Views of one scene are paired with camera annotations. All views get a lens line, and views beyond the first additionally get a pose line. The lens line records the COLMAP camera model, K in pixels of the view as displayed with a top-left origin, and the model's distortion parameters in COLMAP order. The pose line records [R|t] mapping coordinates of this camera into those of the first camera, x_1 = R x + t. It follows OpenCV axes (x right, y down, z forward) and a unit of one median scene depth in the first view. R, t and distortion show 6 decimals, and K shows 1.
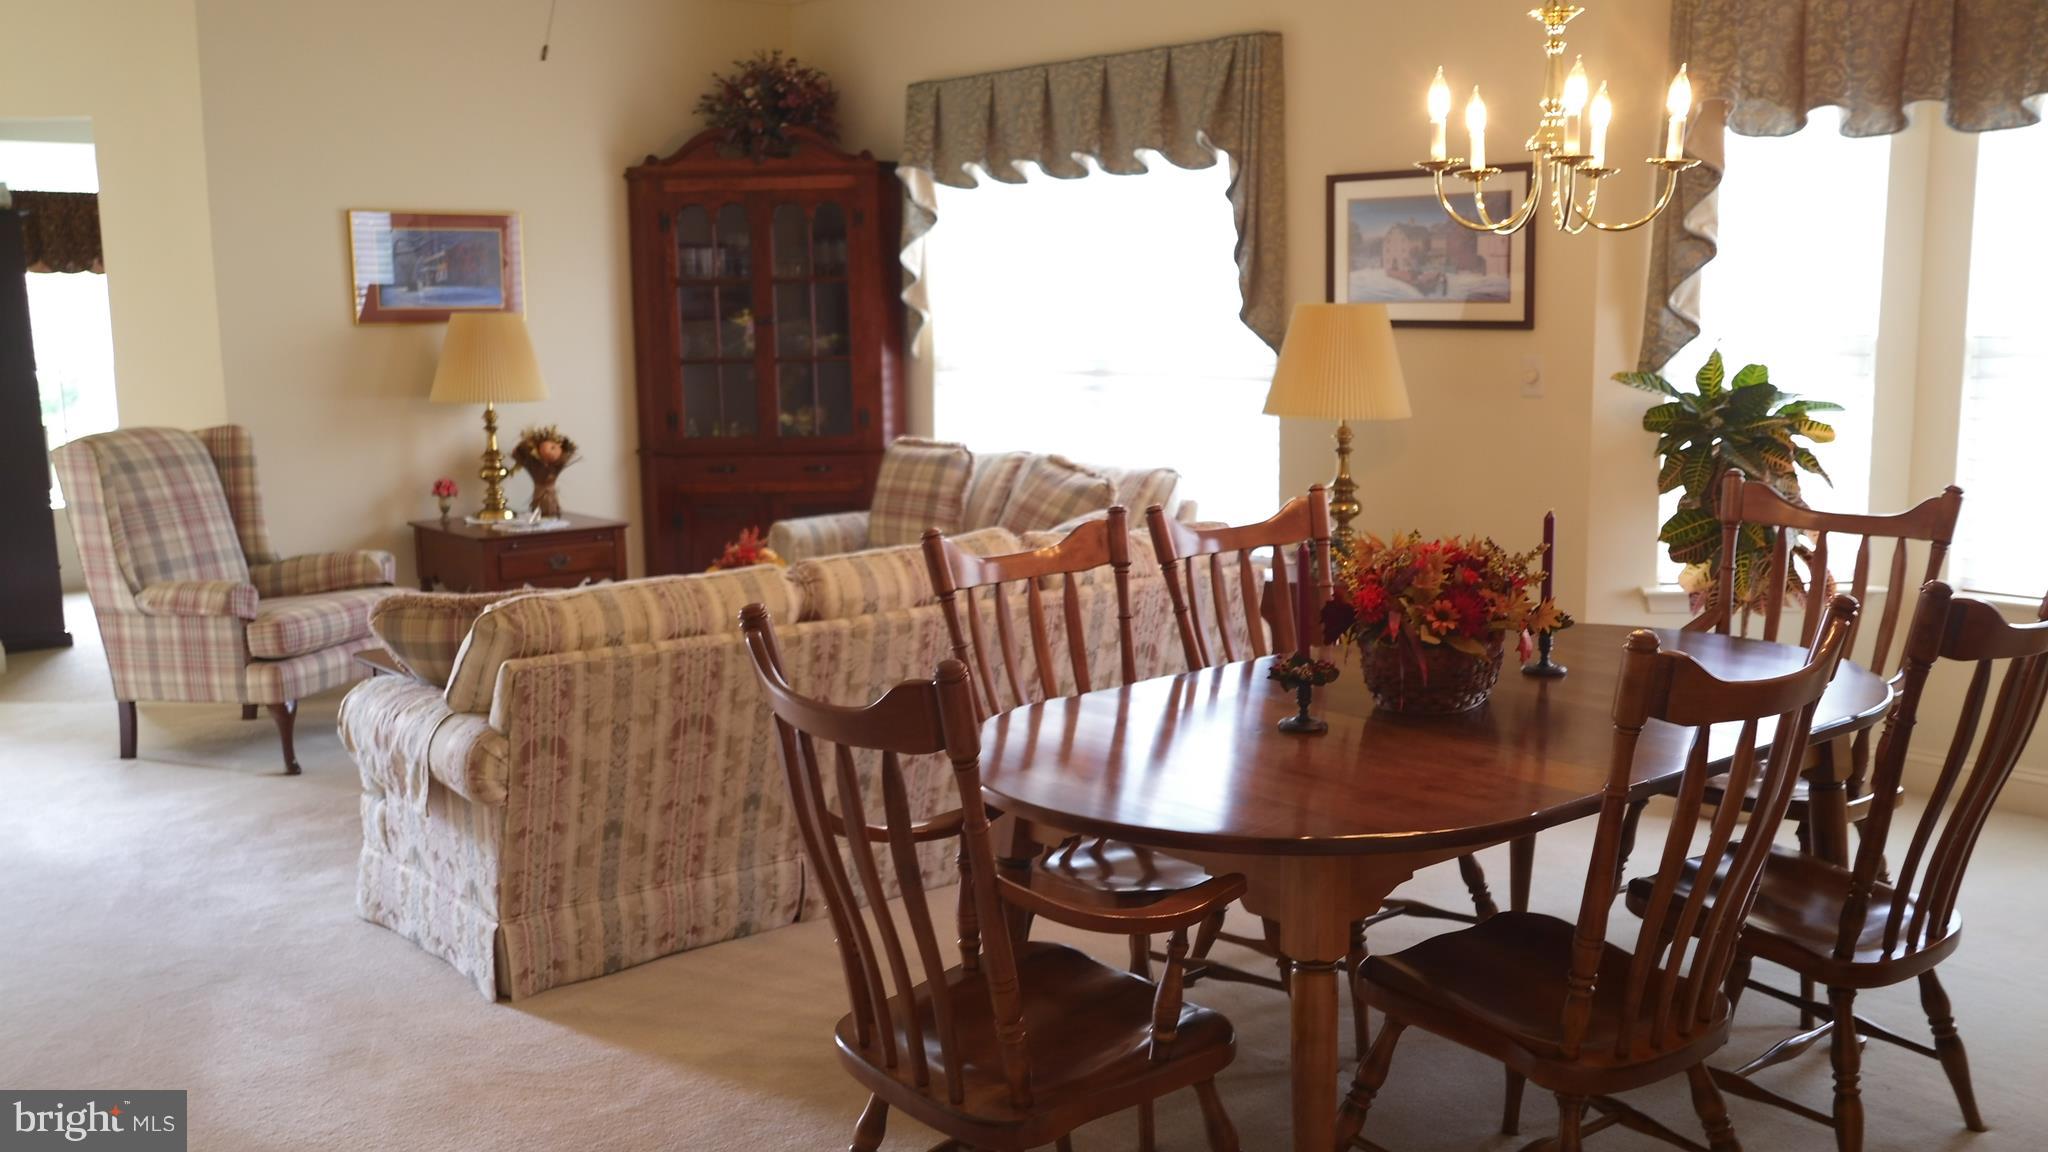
lens RADIAL K [[1909.3, 0, 1008.6], [0, 1909.3, 580.4], [0, 0, 1]] dist [-0.003110, 0.034778]
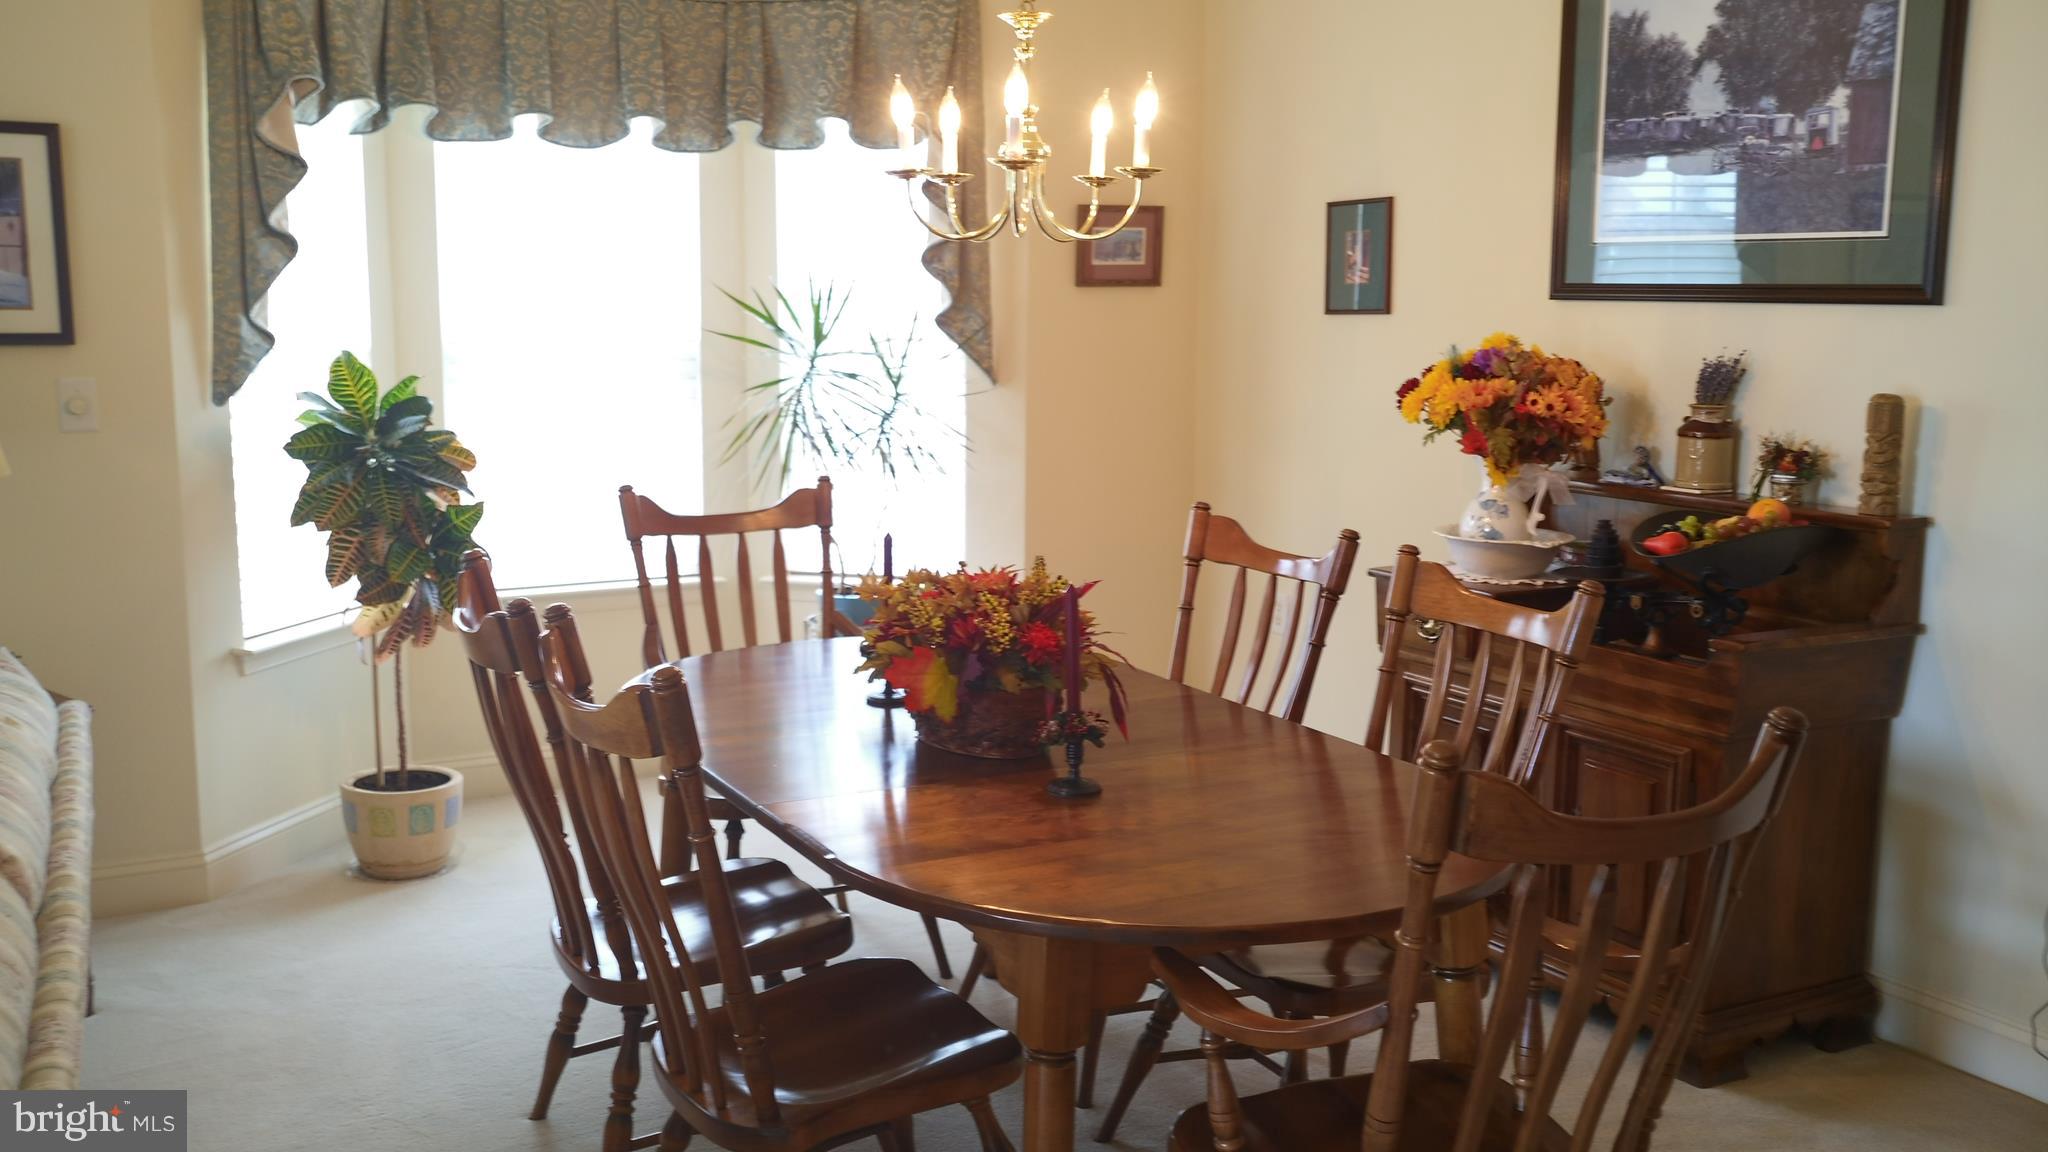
lens RADIAL K [[1896.8, 0, 1024.0], [0, 1896.8, 576.0], [0, 0, 1]] dist [-0.011568, 0.134107]
pose [[0.195789, -0.140361, 0.970549, -0.378097], [0.140819, 0.983471, 0.113822, -0.068244], [-0.970483, 0.114387, 0.212318, 0.444127]]
